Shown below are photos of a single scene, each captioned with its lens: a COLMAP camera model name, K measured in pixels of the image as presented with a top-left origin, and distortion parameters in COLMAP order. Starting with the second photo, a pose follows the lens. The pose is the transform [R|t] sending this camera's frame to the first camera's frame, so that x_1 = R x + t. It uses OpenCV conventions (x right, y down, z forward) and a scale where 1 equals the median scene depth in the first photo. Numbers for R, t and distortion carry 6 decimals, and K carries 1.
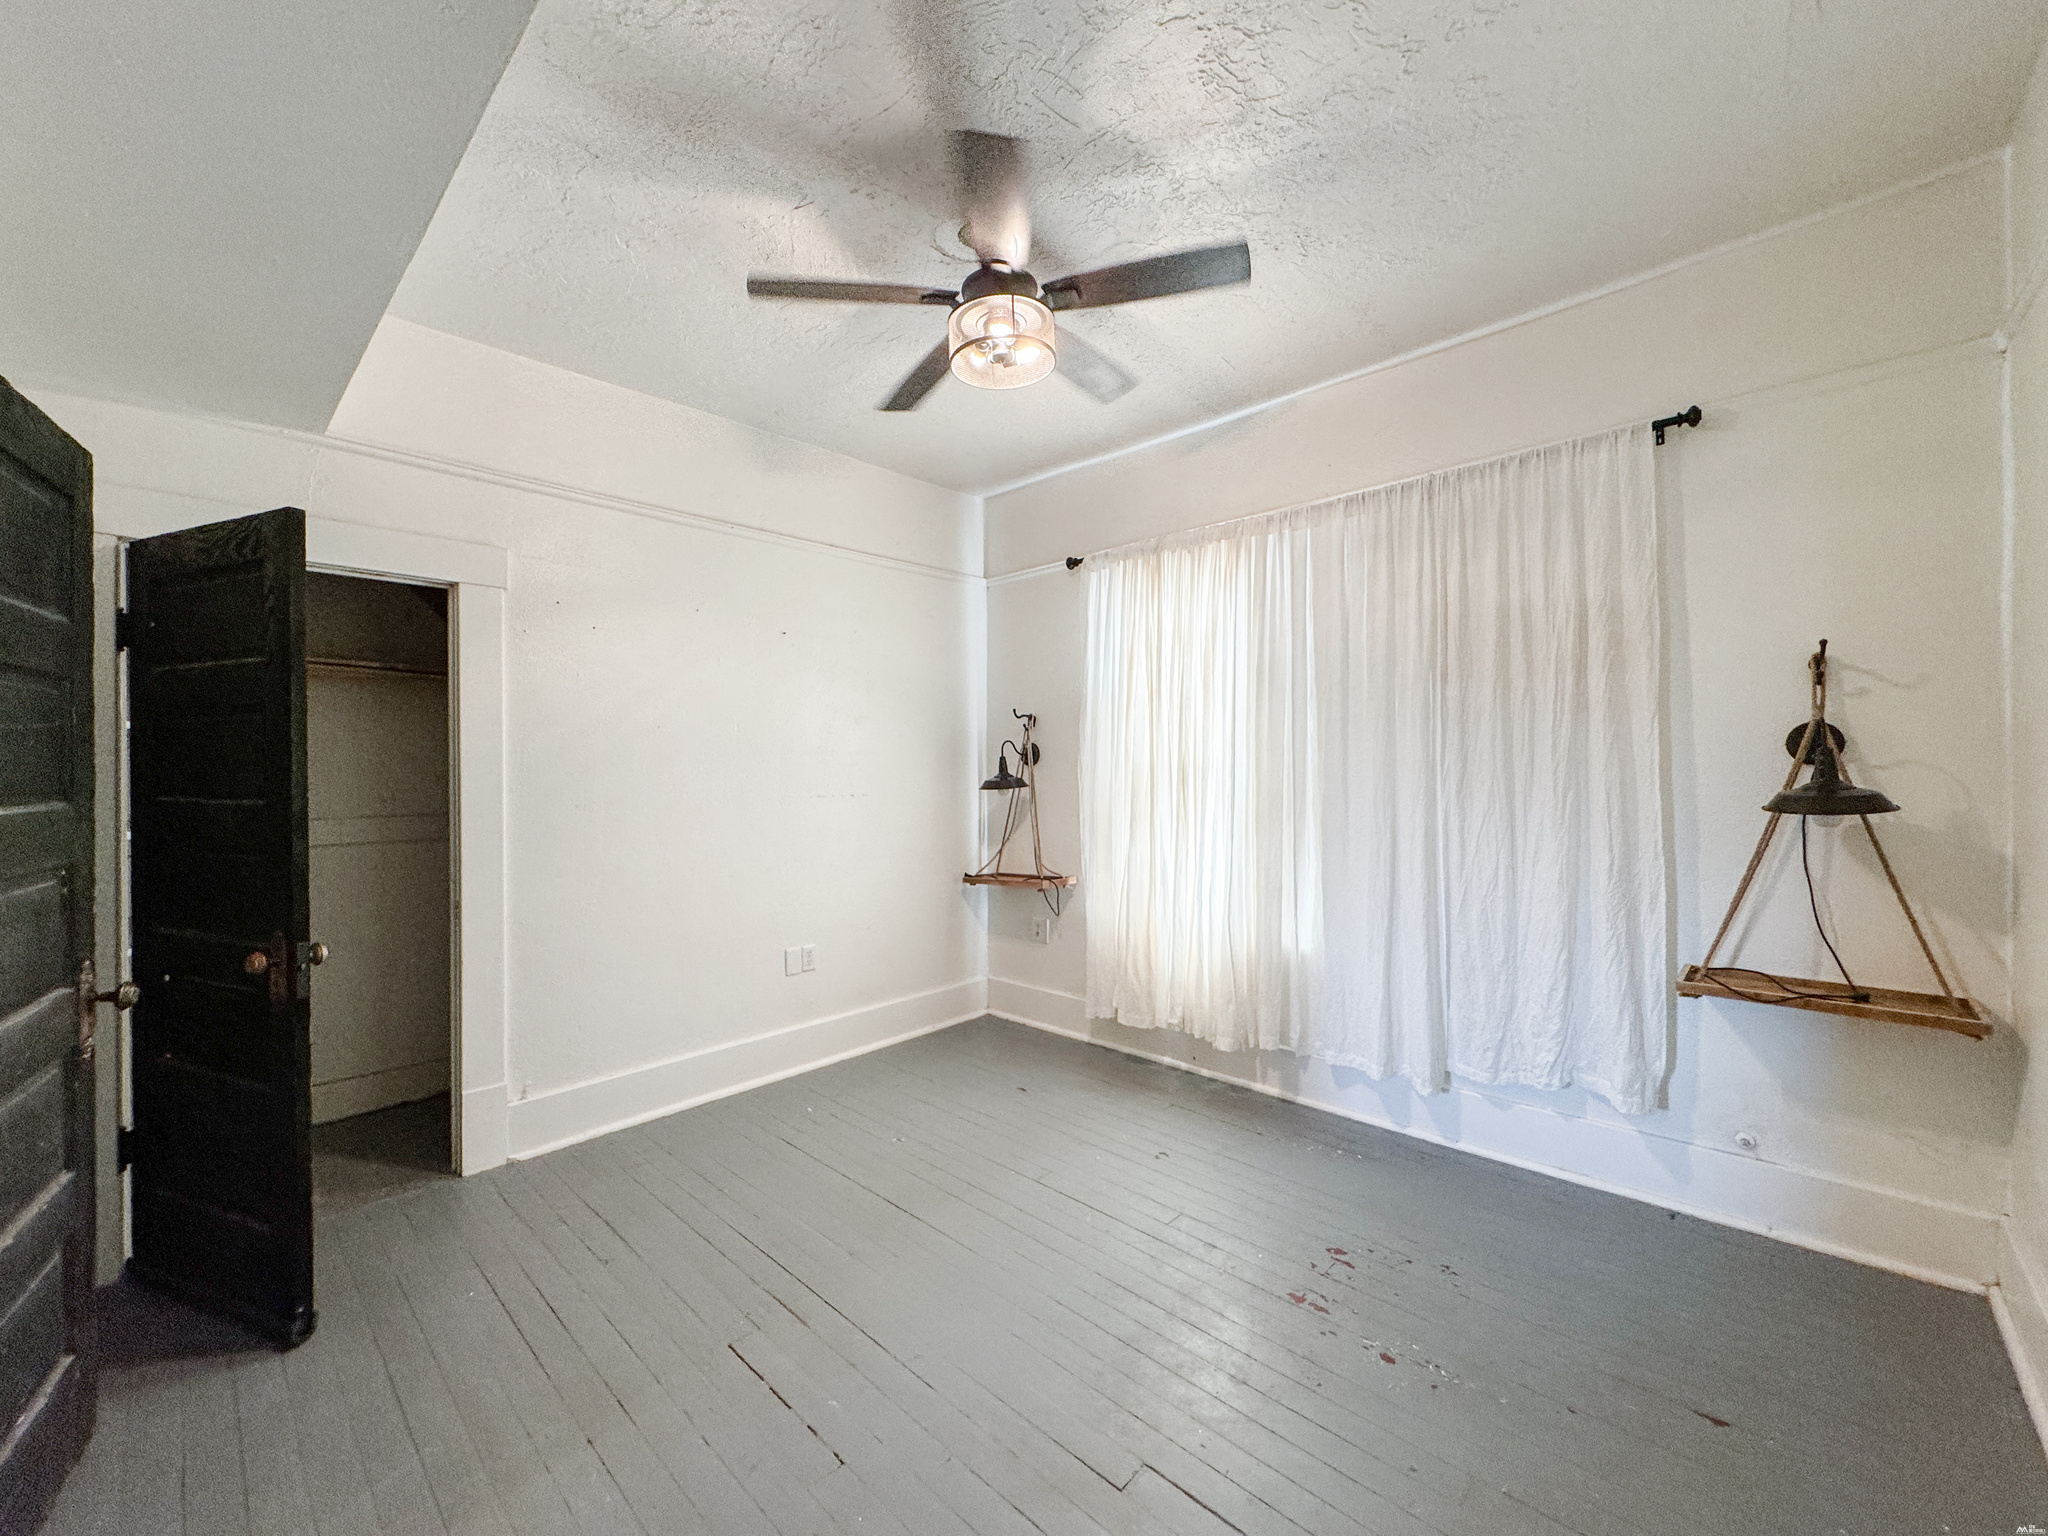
lens RADIAL K [[818.7, 0, 1026.0], [0, 818.7, 766.9], [0, 0, 1]] dist [-0.011933, 0.005190]
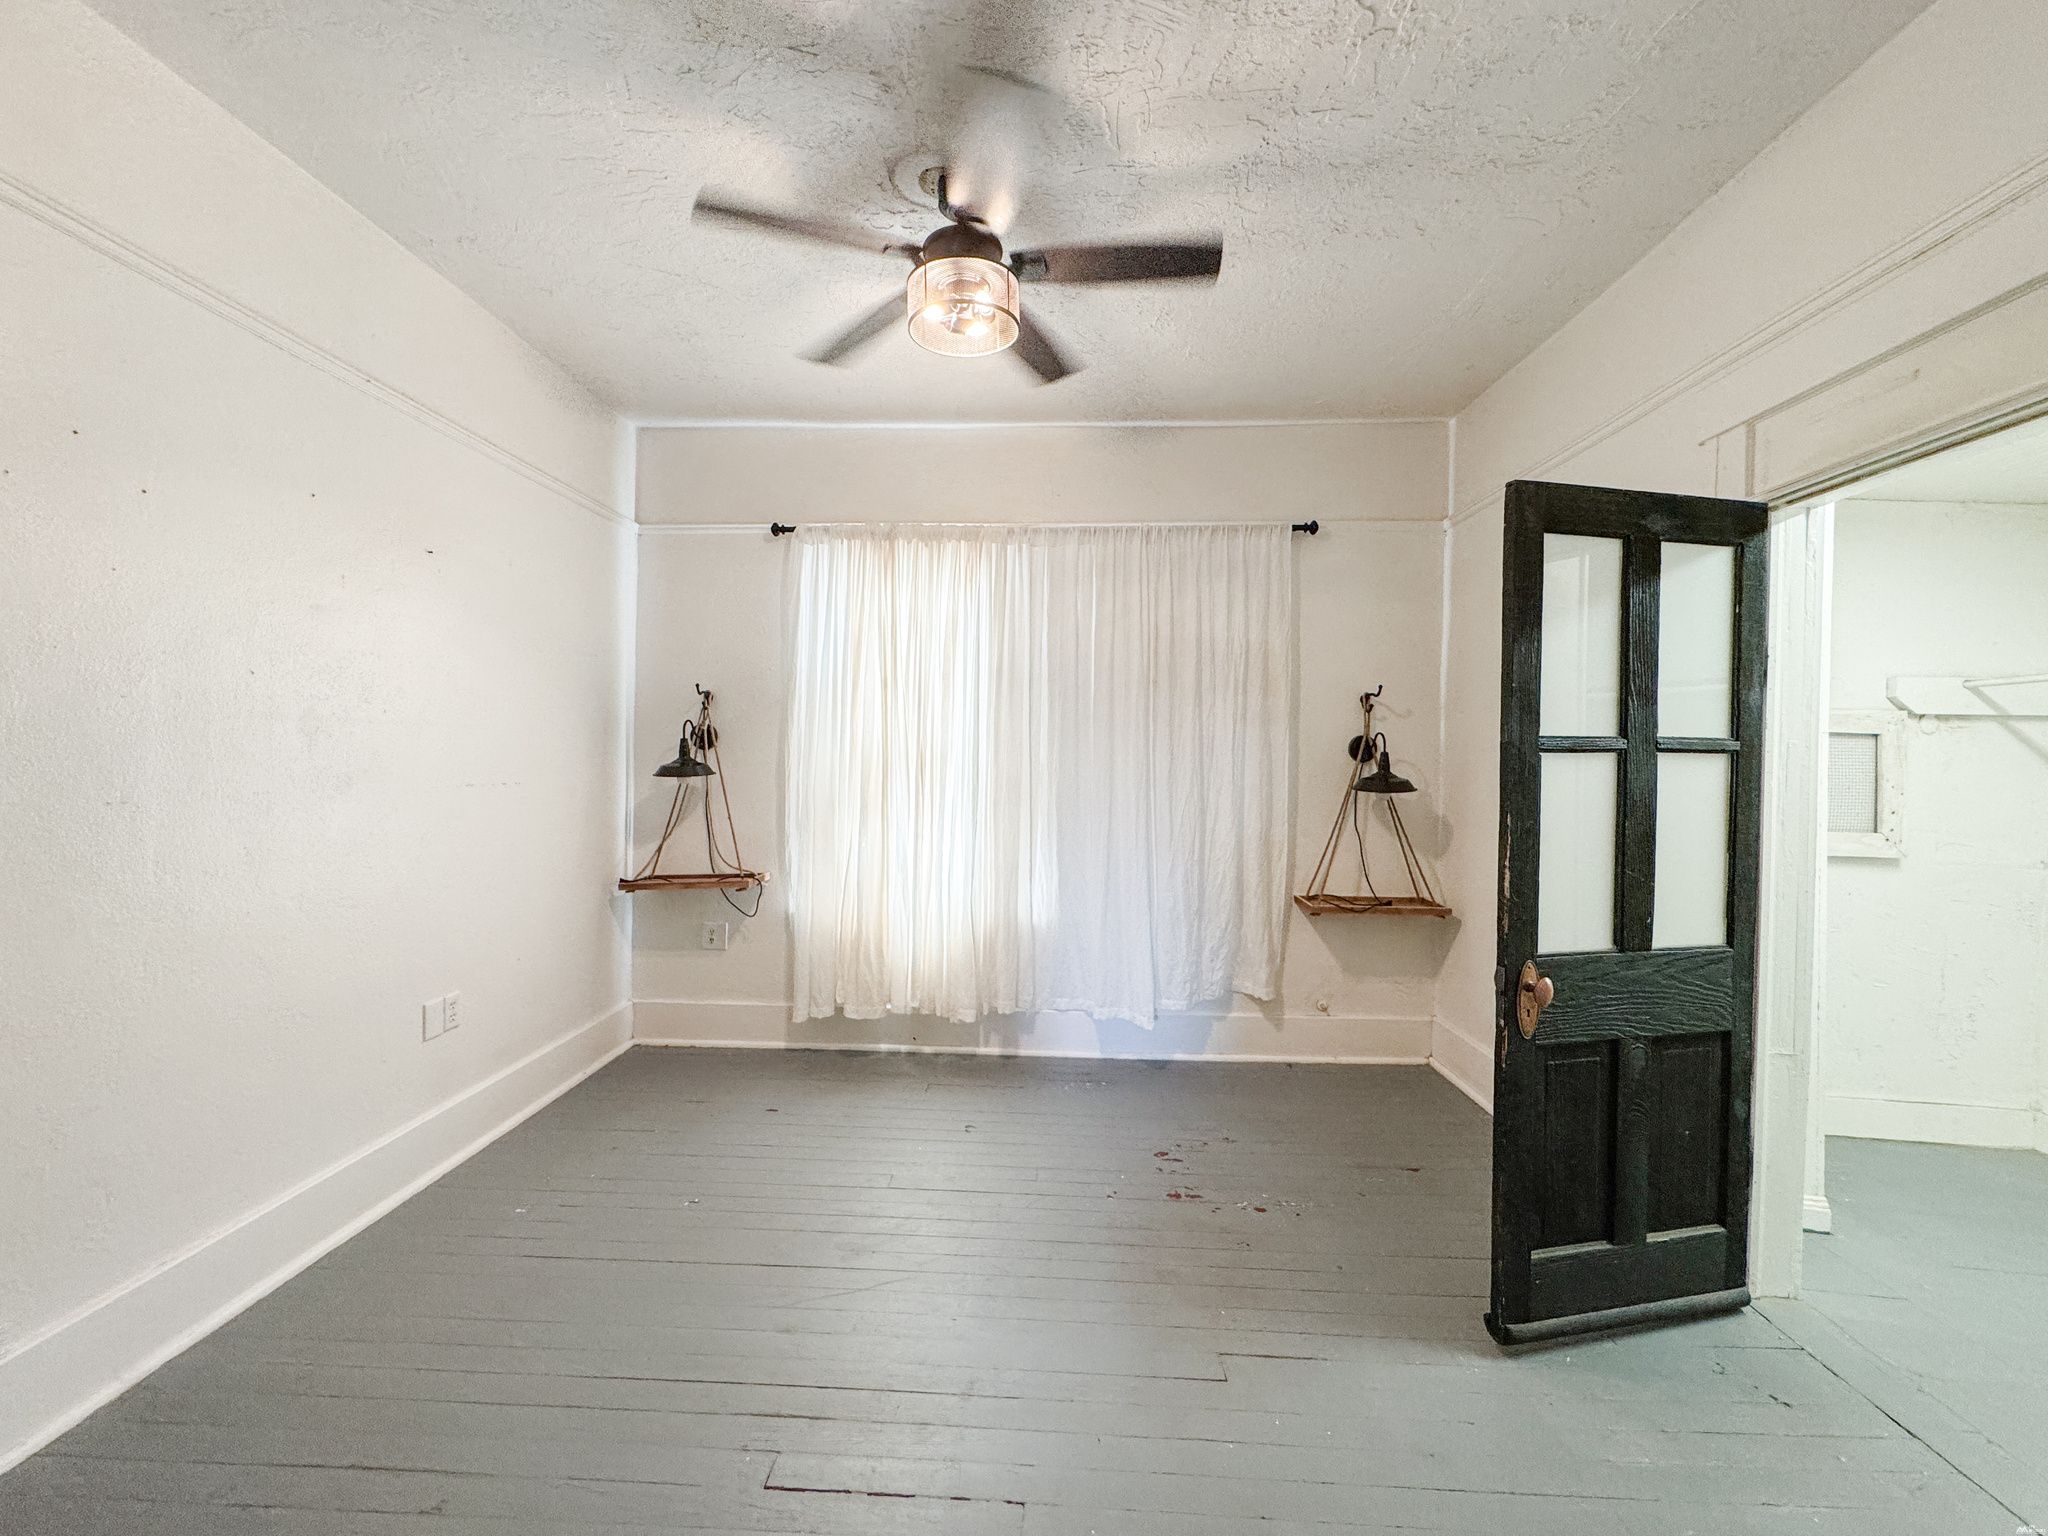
lens RADIAL K [[818.7, 0, 1026.0], [0, 818.7, 766.9], [0, 0, 1]] dist [-0.011933, 0.005190]
pose [[0.755078, 0.010624, 0.655549, -0.377899], [-0.018785, 0.999809, 0.005435, 0.006931], [-0.655366, -0.016418, 0.755133, 0.141829]]
